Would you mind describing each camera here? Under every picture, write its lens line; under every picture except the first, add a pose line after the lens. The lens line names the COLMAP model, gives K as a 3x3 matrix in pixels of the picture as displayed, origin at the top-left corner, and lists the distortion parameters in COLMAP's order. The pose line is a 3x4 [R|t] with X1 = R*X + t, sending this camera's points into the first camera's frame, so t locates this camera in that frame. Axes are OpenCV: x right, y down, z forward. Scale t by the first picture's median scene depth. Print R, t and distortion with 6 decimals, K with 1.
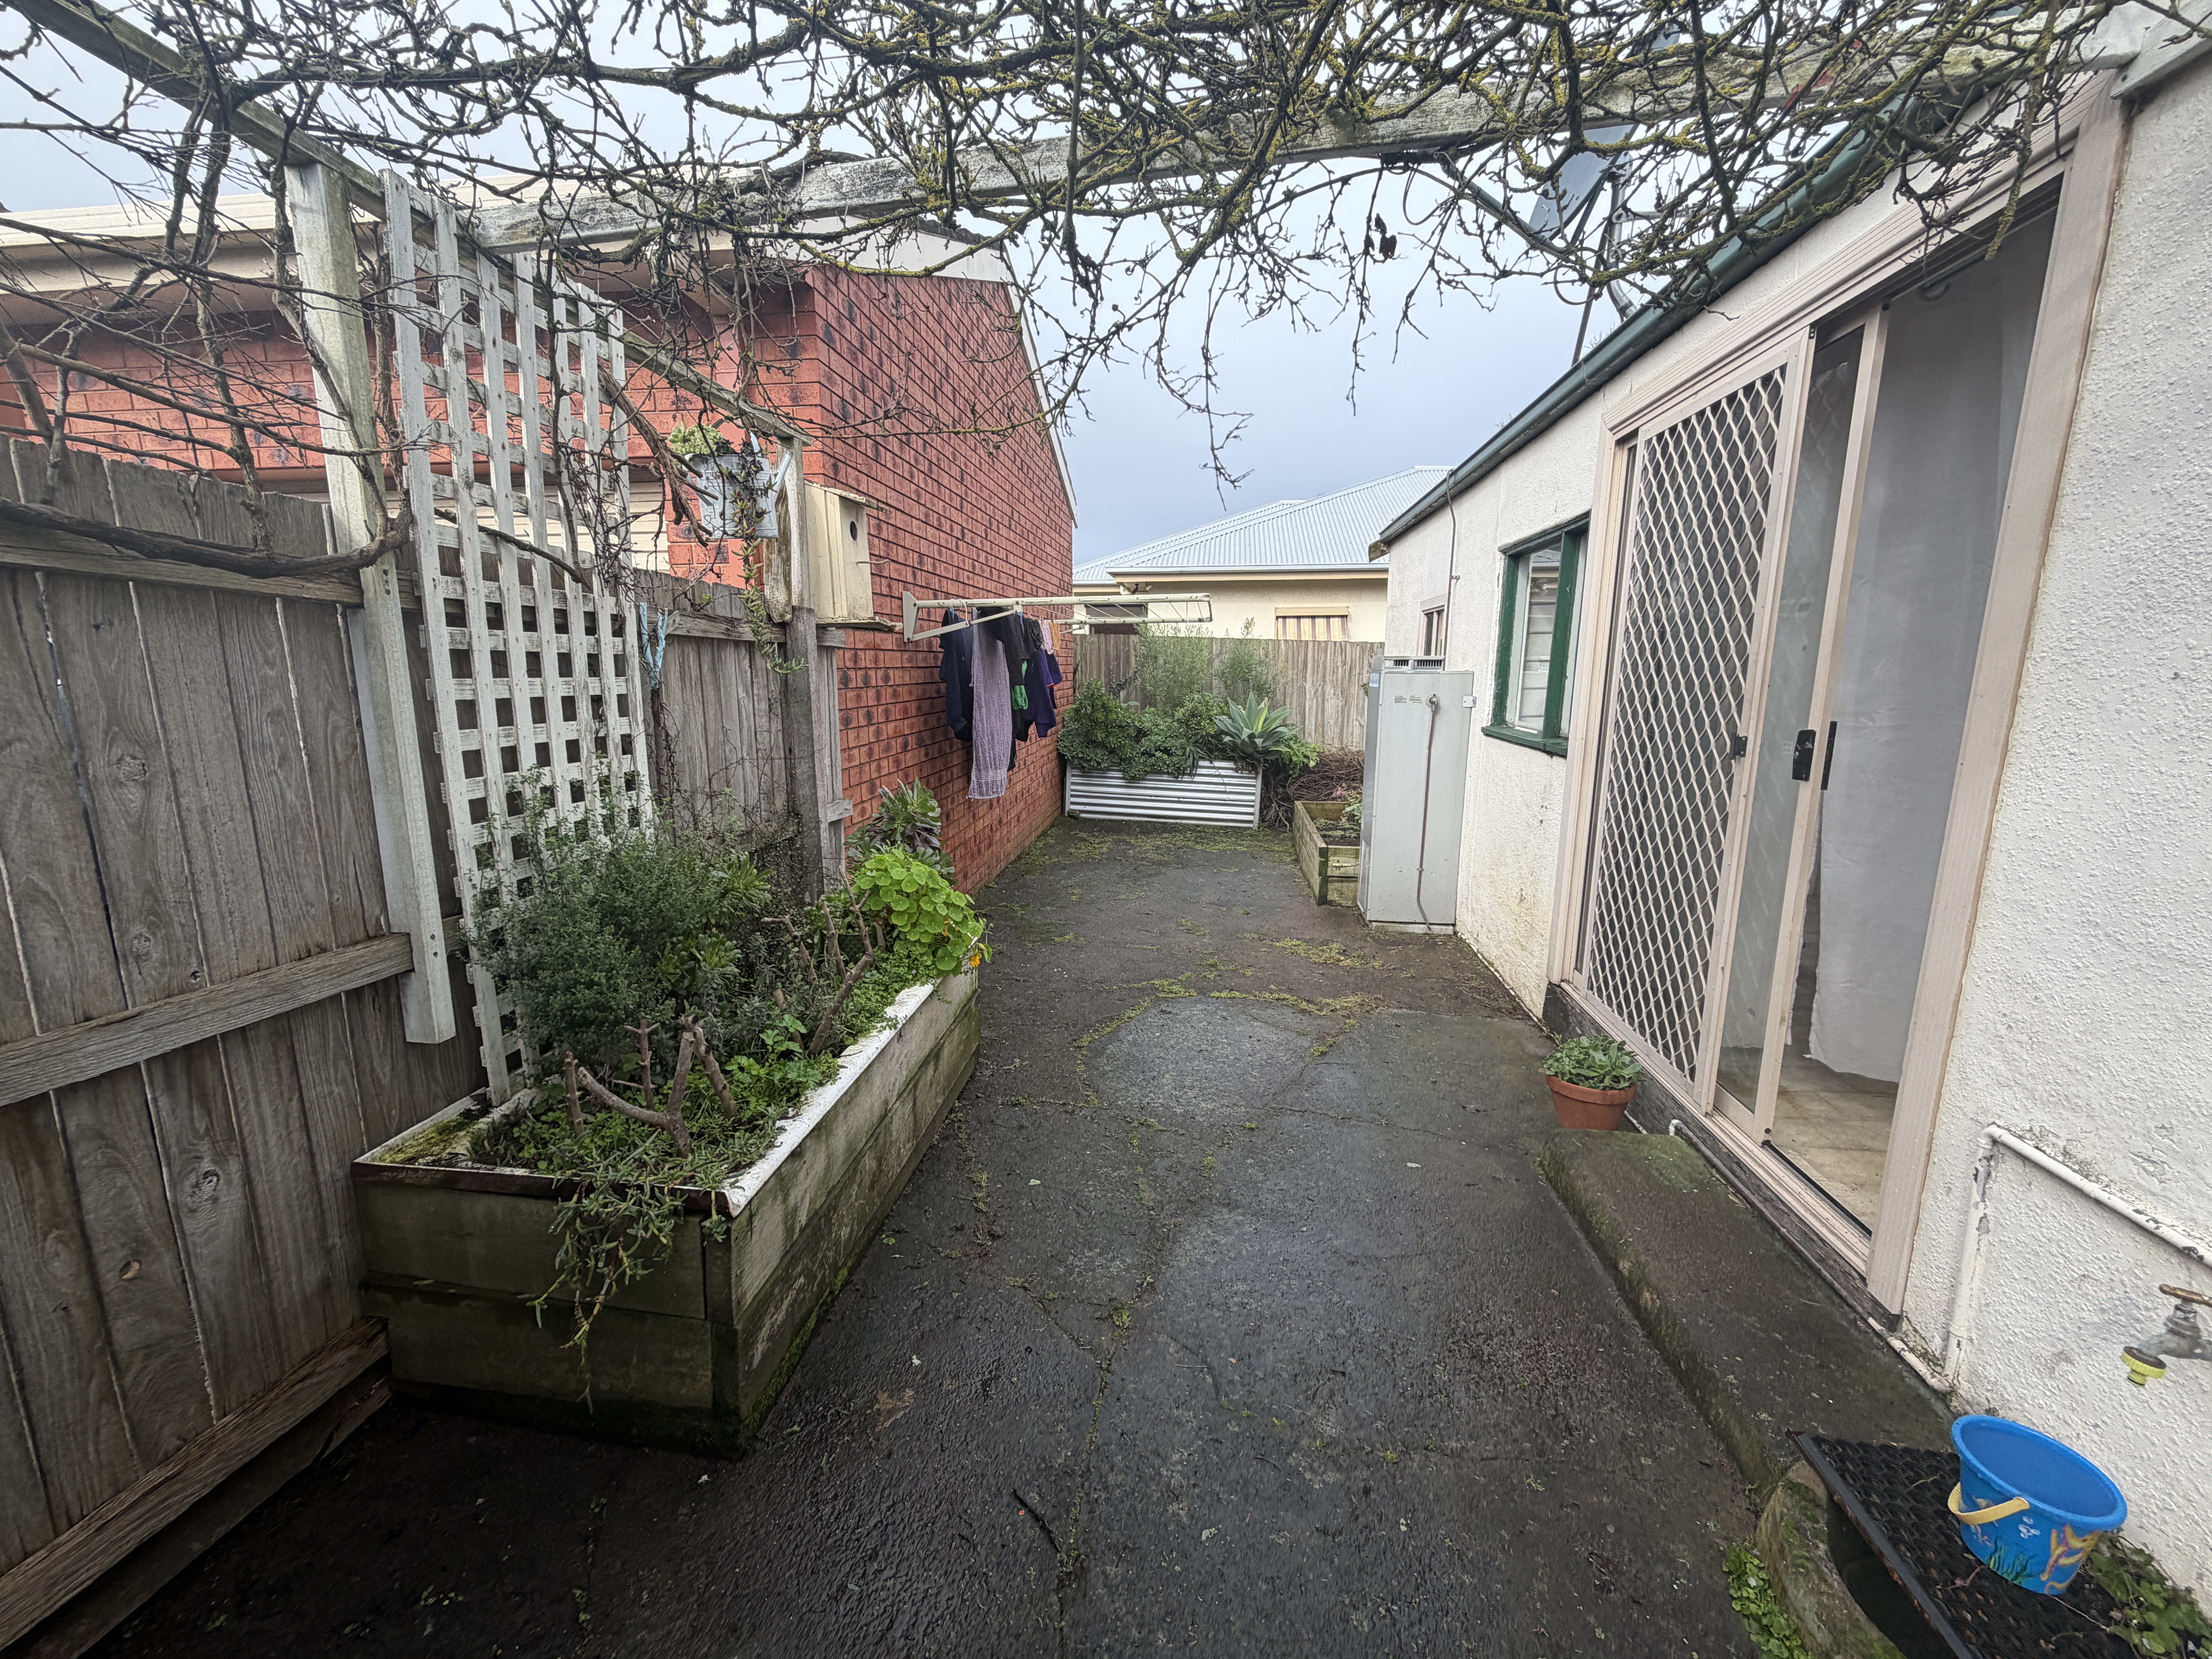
lens RADIAL K [[883.2, 0, 1106.0], [0, 883.2, 829.5], [0, 0, 1]] dist [-0.013066, -0.000156]
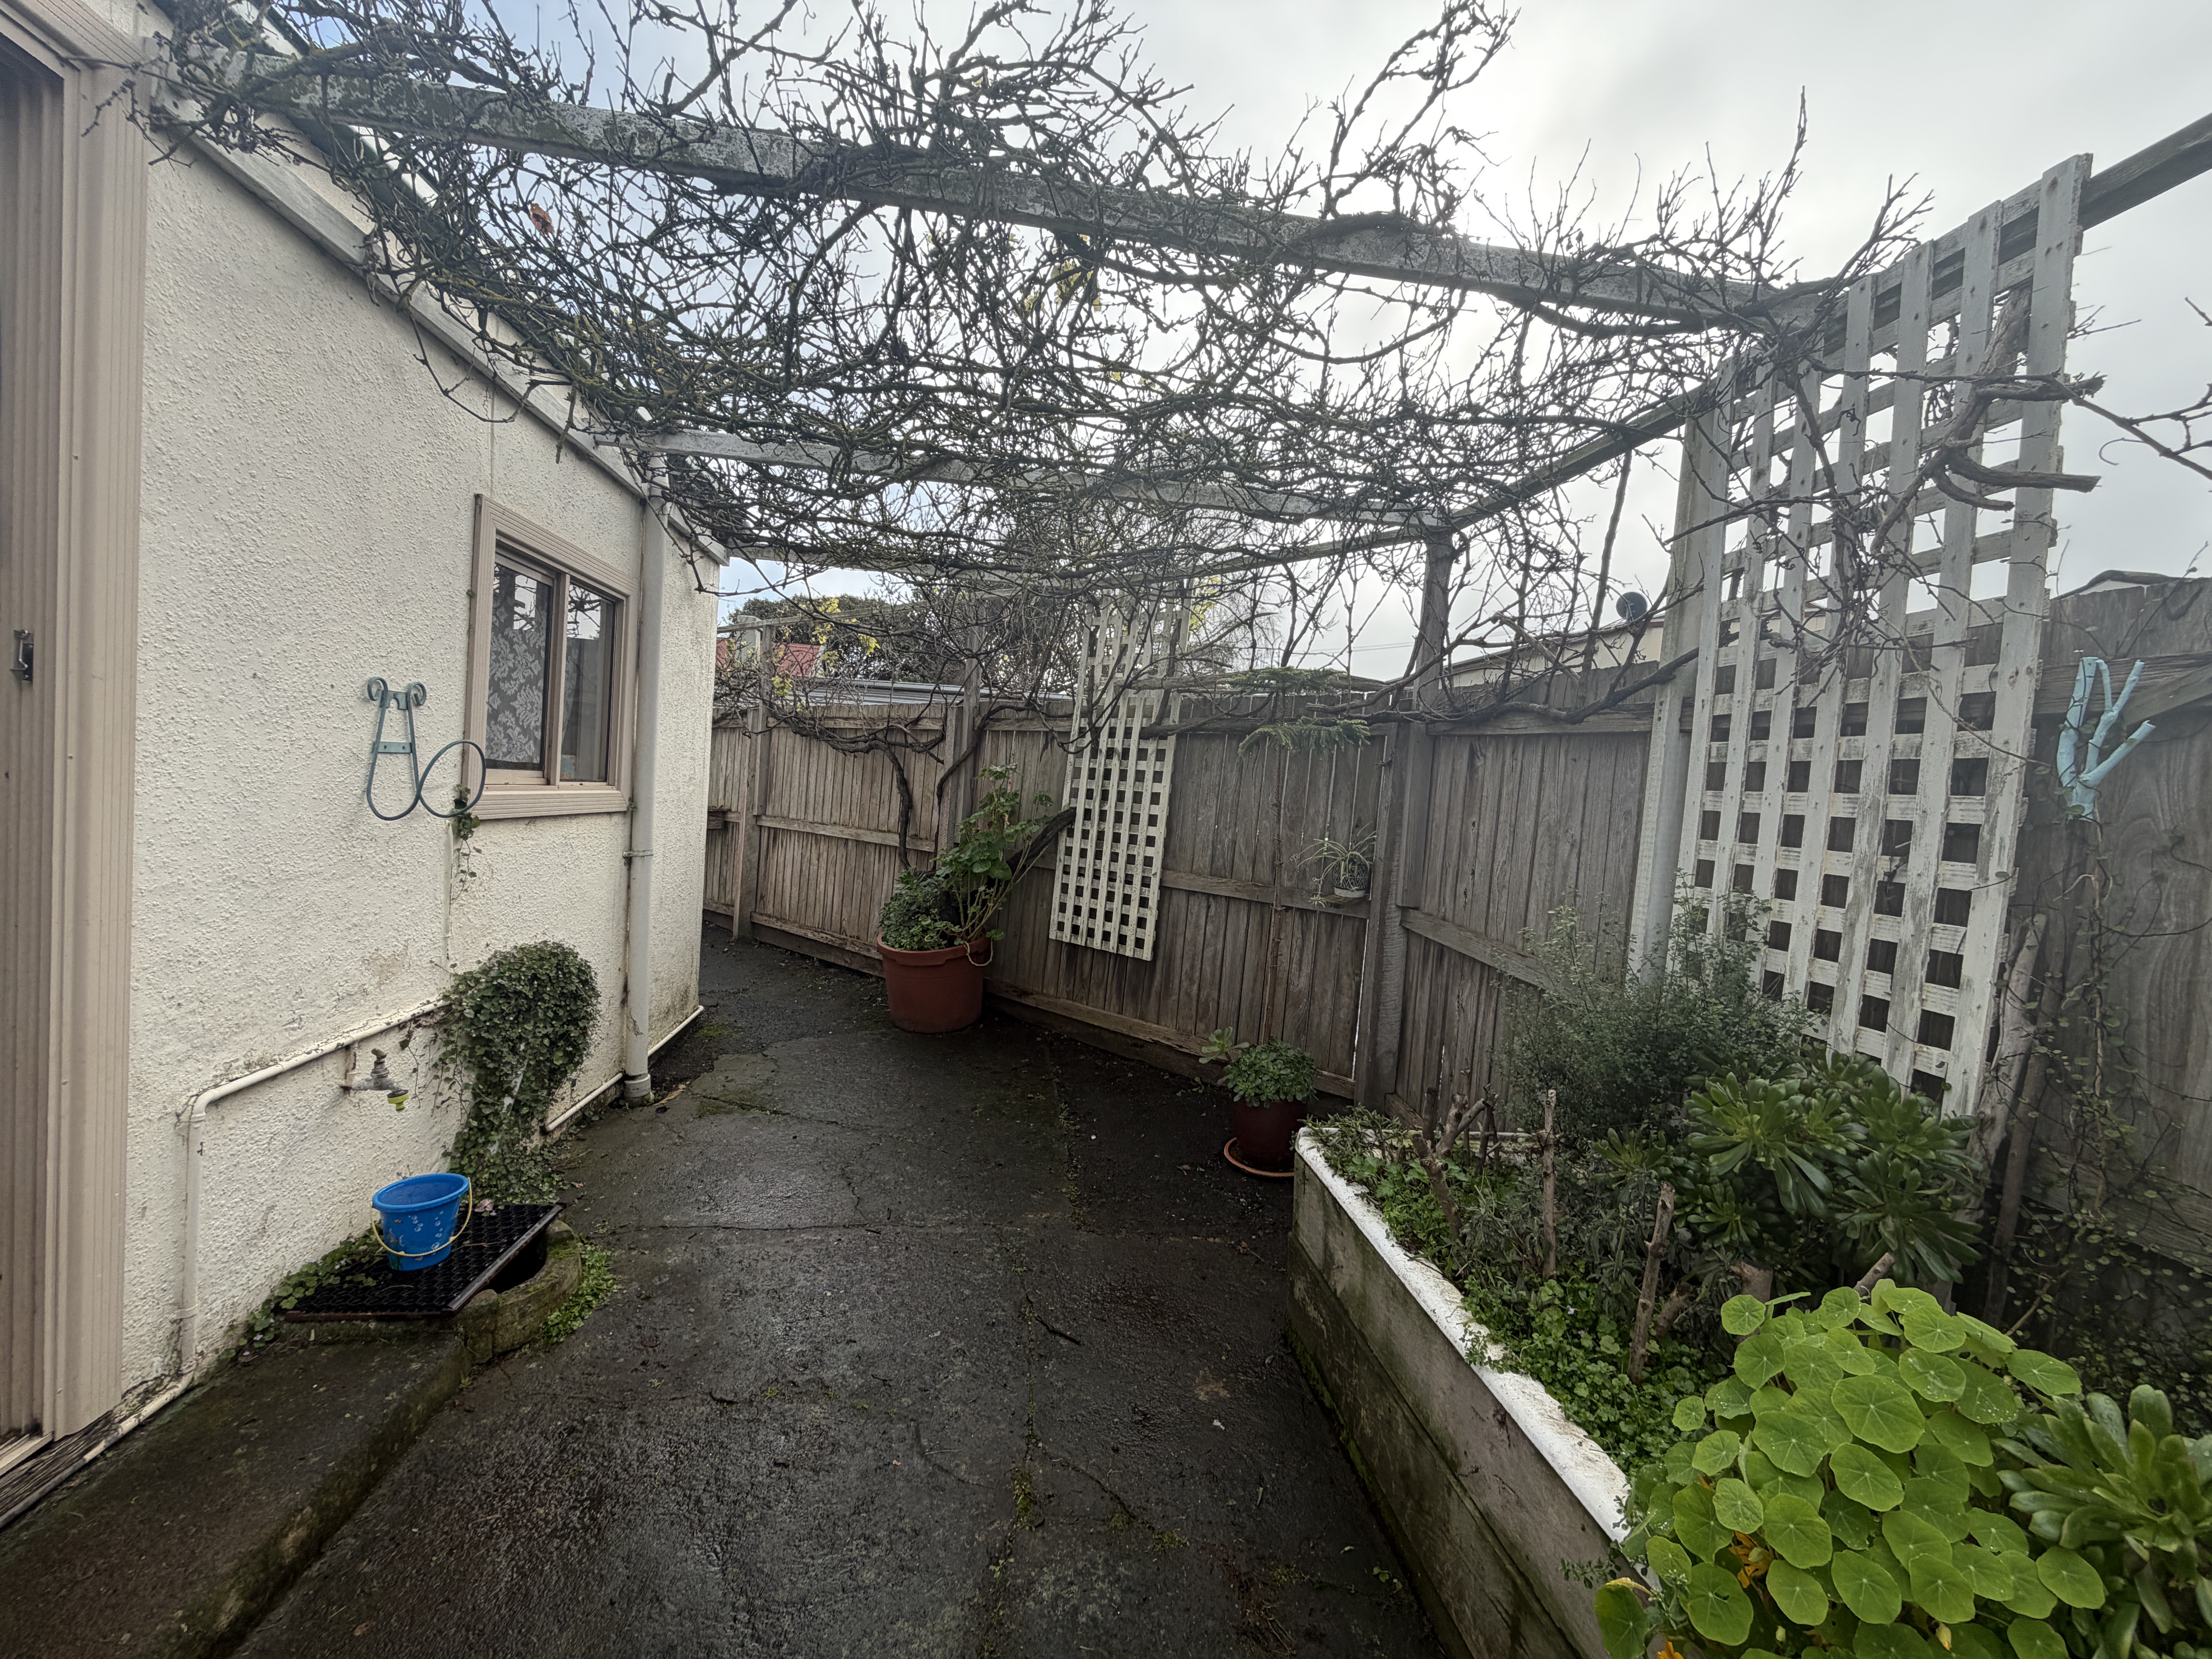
lens RADIAL K [[883.2, 0, 1106.0], [0, 883.2, 829.5], [0, 0, 1]] dist [-0.013066, -0.000156]
pose [[-0.968675, -0.059085, -0.241199, 0.181514], [-0.113578, 0.969153, 0.218731, -0.245594], [0.220835, 0.239274, -0.945505, 1.645169]]
